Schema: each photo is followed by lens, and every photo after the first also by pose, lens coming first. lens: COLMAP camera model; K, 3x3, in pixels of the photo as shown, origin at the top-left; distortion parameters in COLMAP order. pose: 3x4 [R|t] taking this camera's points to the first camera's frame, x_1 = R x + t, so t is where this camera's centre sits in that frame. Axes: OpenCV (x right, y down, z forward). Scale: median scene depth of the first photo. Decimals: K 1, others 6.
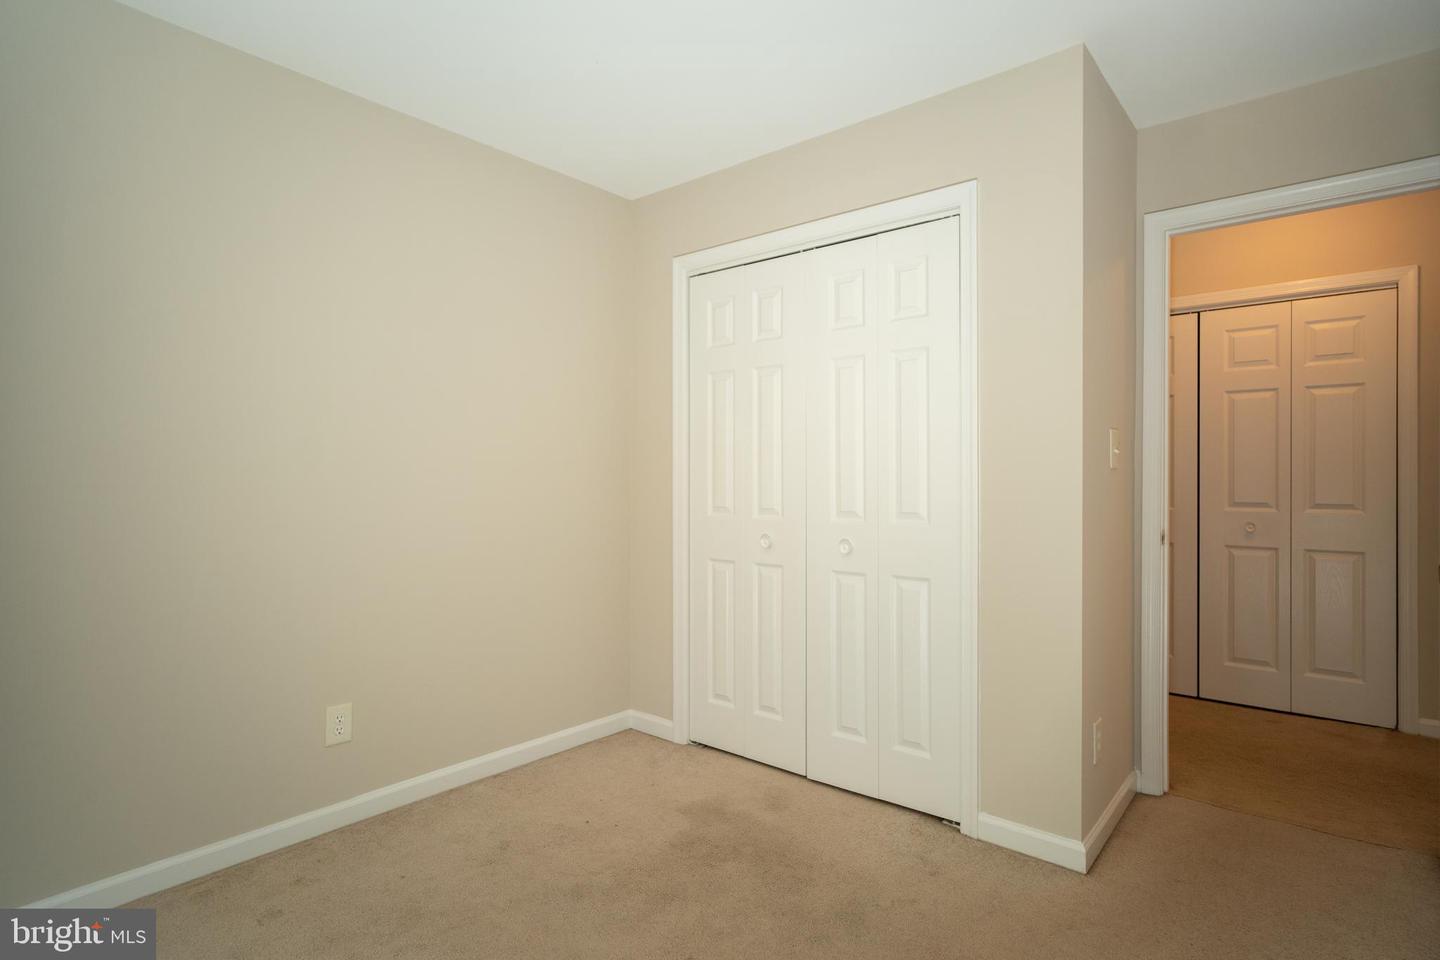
lens RADIAL K [[750.4, 0, 717.9], [0, 750.4, 447.0], [0, 0, 1]] dist [-0.002557, -0.000185]
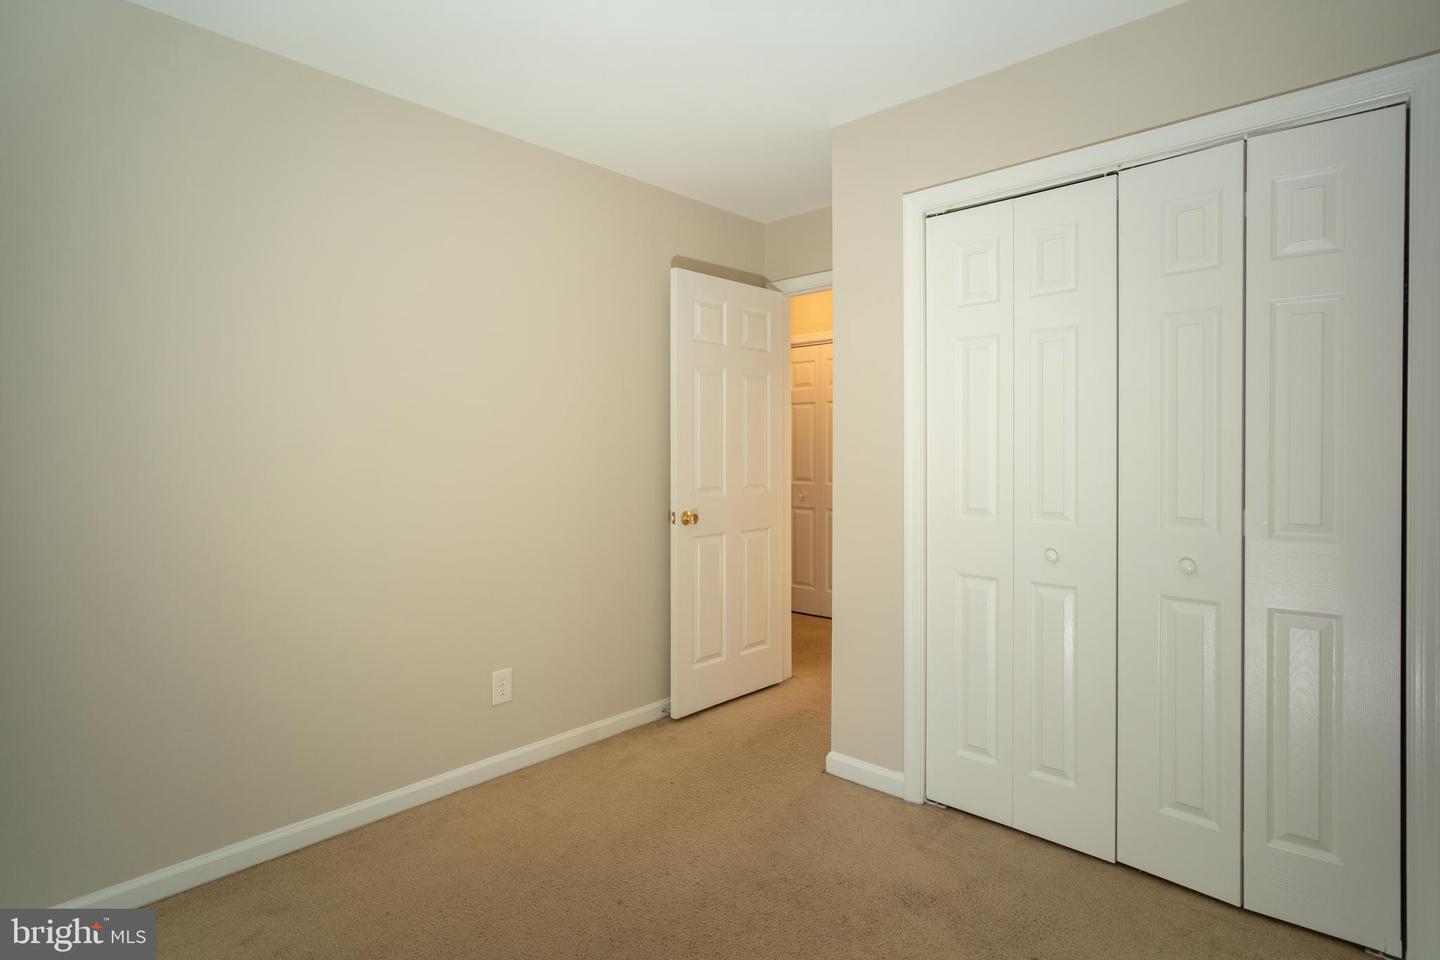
lens RADIAL K [[753.6, 0, 719.8], [0, 753.6, 457.4], [0, 0, 1]] dist [0.000154, -0.000108]
pose [[0.998980, 0.019159, -0.040900, -0.122067], [-0.018018, 0.999444, 0.028063, 0.005187], [0.041415, -0.027297, 0.998769, 0.104930]]
